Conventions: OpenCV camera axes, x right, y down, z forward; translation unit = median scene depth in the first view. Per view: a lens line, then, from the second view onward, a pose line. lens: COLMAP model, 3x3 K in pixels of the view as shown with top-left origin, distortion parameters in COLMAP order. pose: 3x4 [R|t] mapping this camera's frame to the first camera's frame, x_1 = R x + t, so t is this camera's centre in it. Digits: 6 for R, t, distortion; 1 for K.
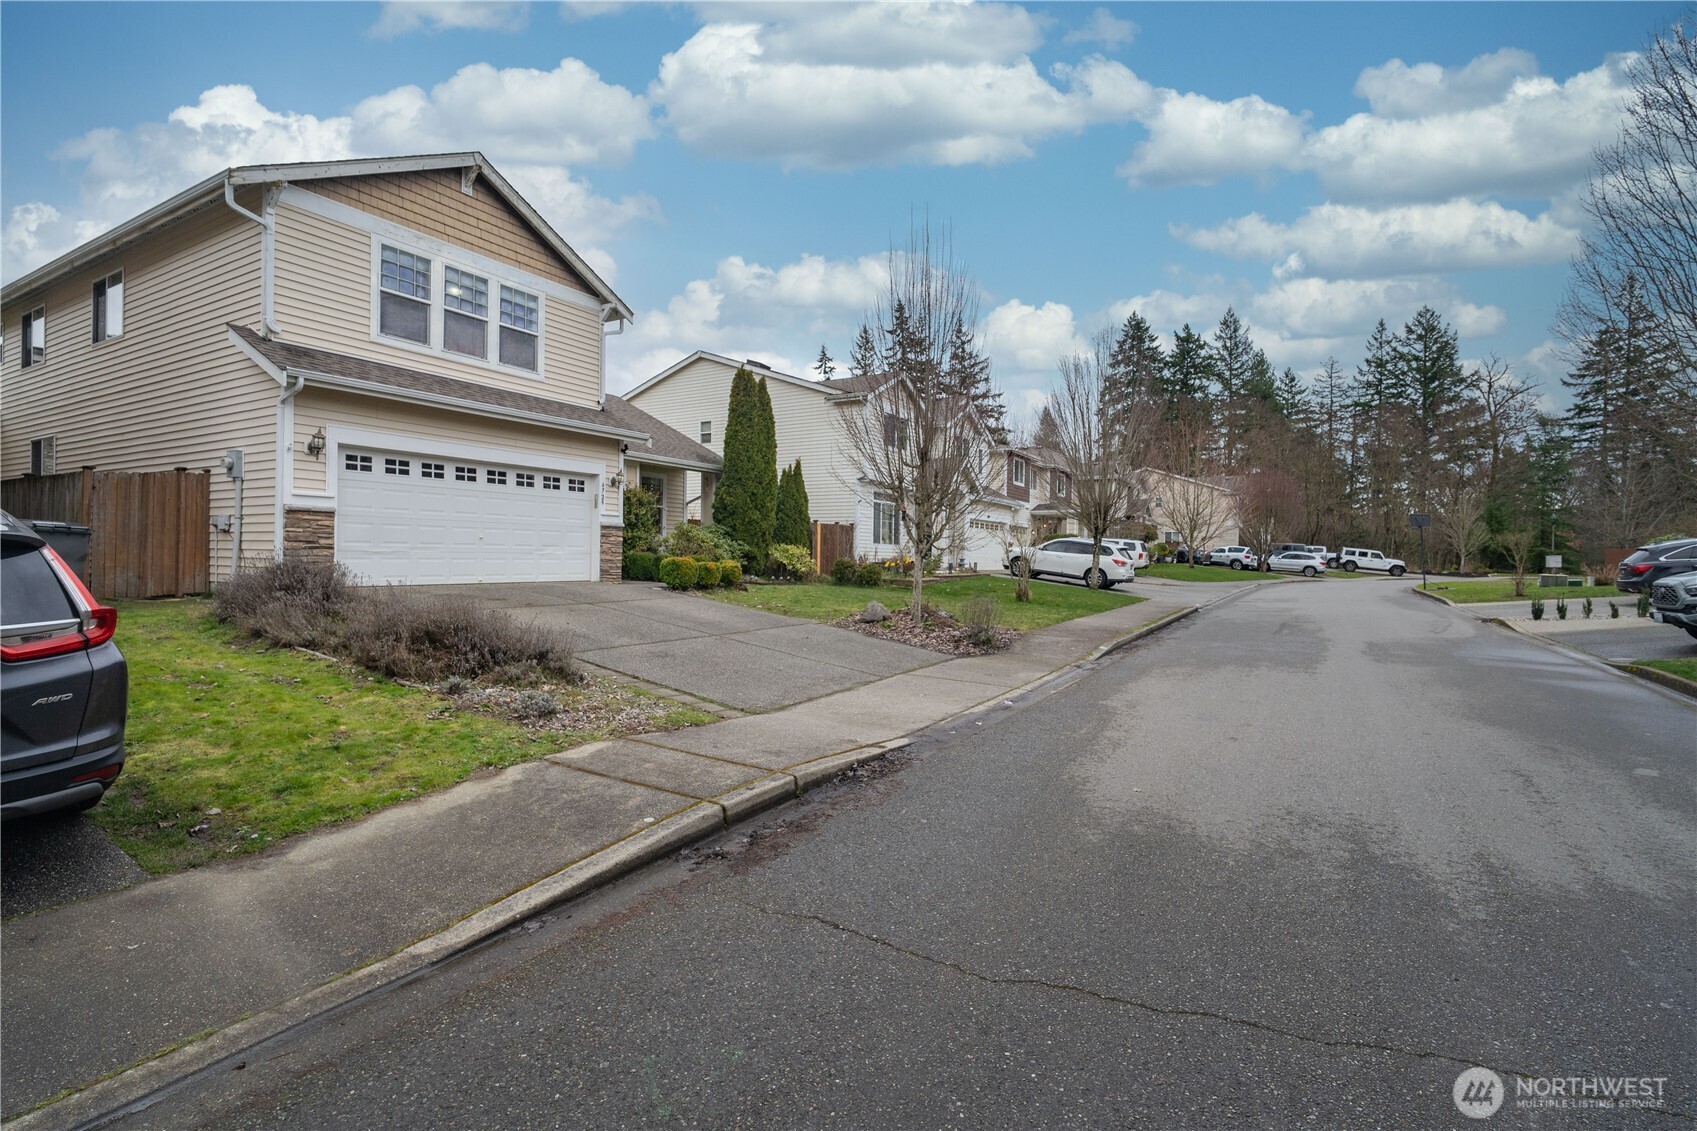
lens RADIAL K [[810.6, 0, 843.9], [0, 810.6, 562.4], [0, 0, 1]] dist [-0.000305, 0.001929]
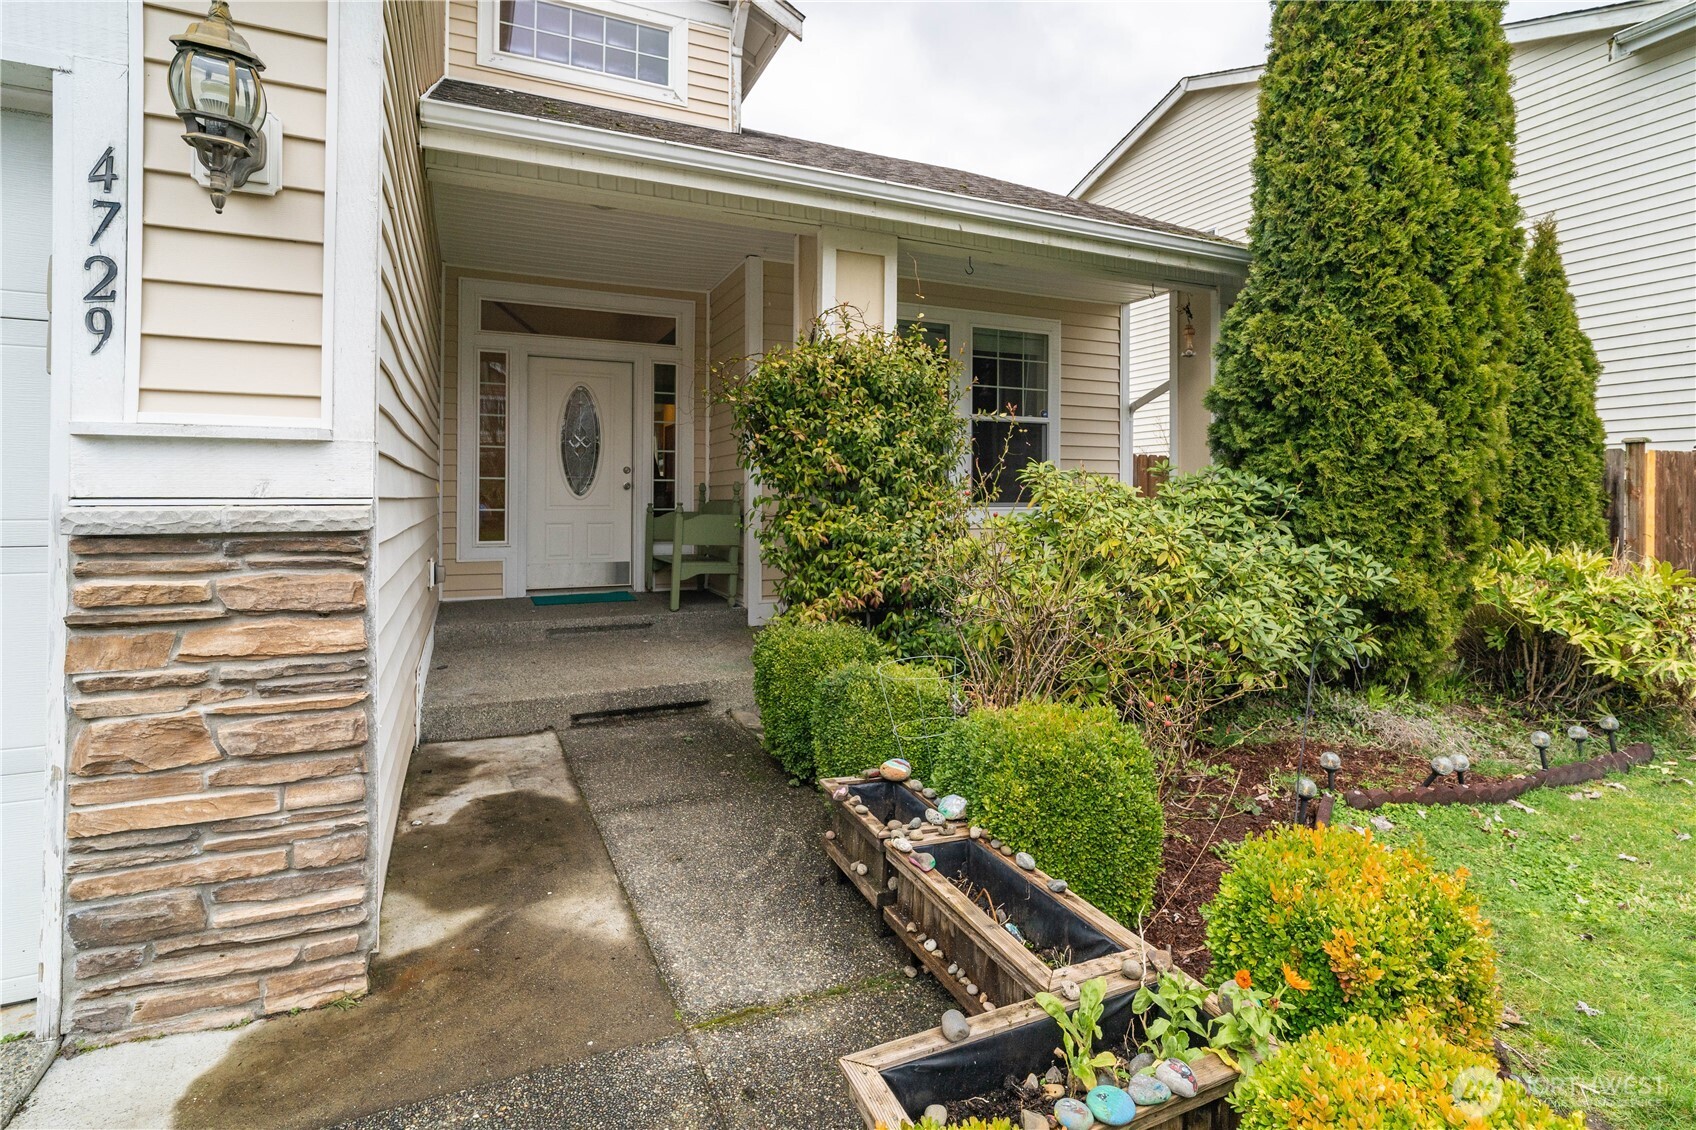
lens RADIAL K [[810.1, 0, 832.1], [0, 810.1, 495.1], [0, 0, 1]] dist [-0.000305, 0.001929]
pose [[0.818155, -0.005280, -0.574973, -0.125058], [0.001126, 0.999971, -0.007581, -0.041291], [0.574997, 0.005555, 0.818137, 0.806732]]
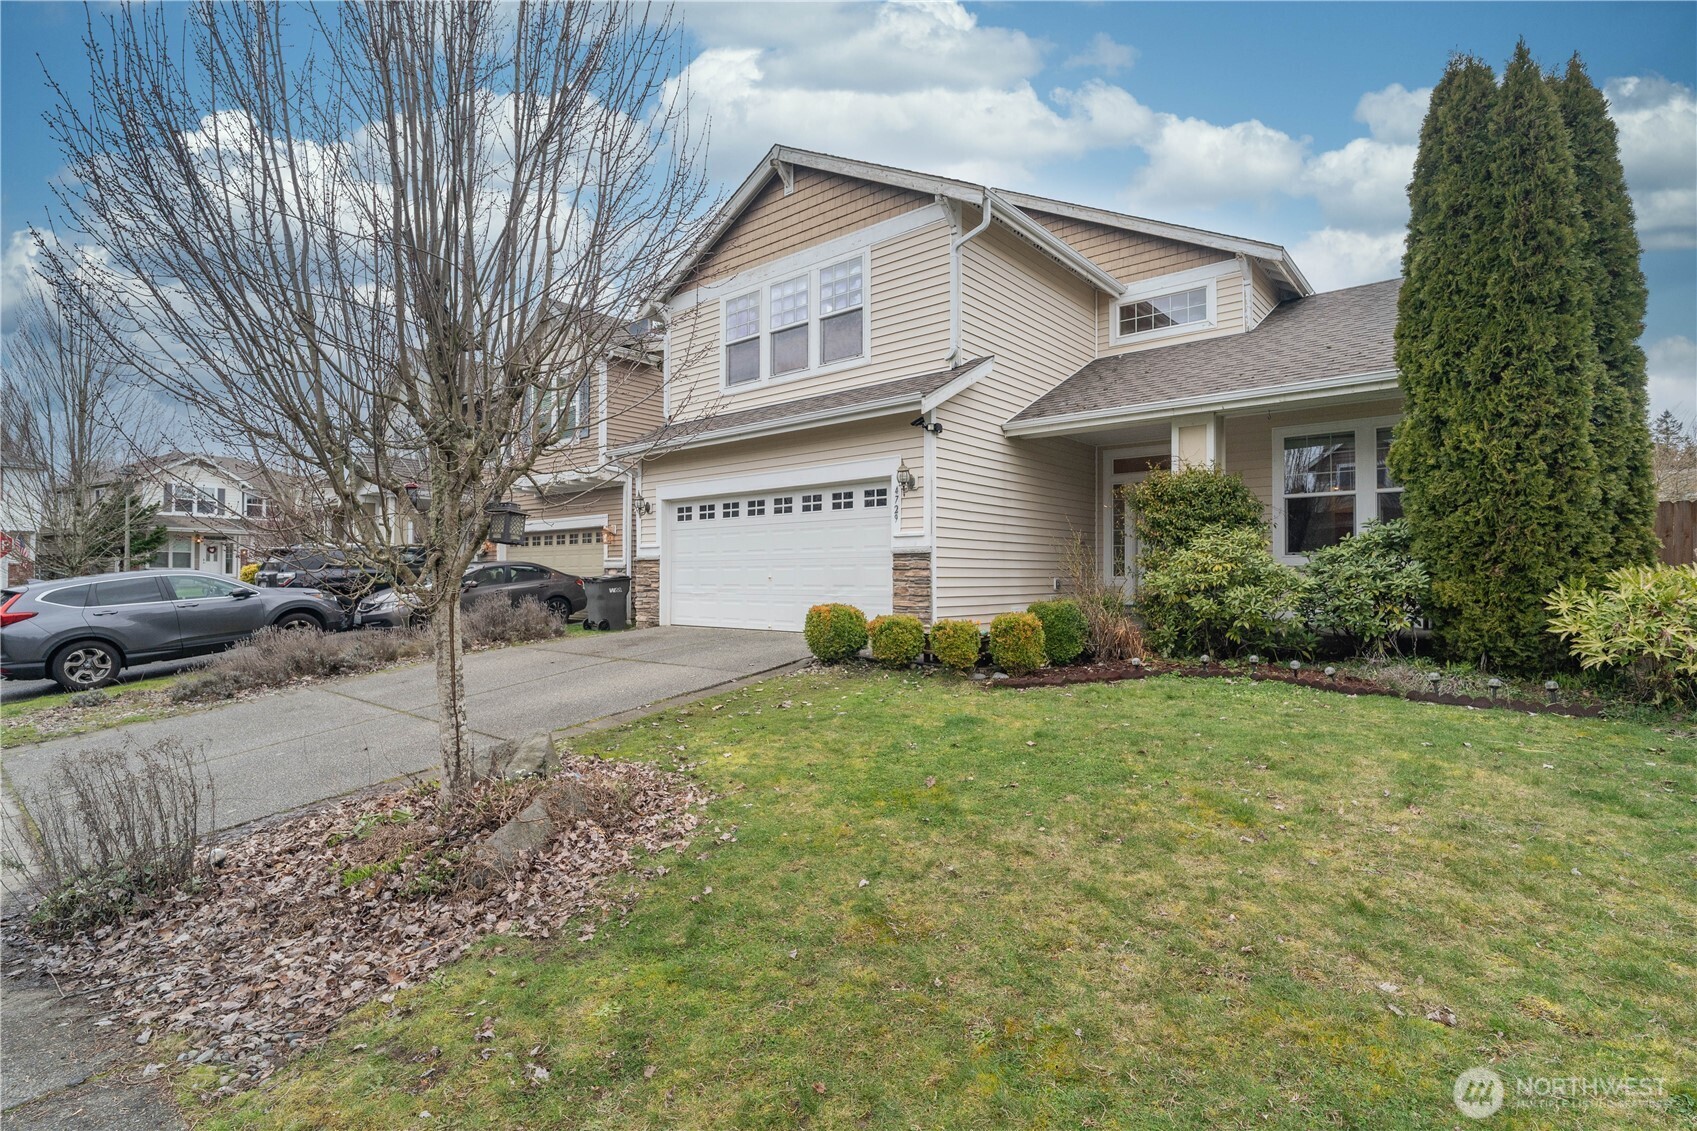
lens RADIAL K [[810.6, 0, 851.1], [0, 810.6, 565.7], [0, 0, 1]] dist [-0.000305, 0.001929]
pose [[-0.172351, -0.020818, -0.984816, 0.292595], [-0.002323, 0.999782, -0.020728, -0.018098], [0.985033, -0.001285, -0.172362, 0.899075]]
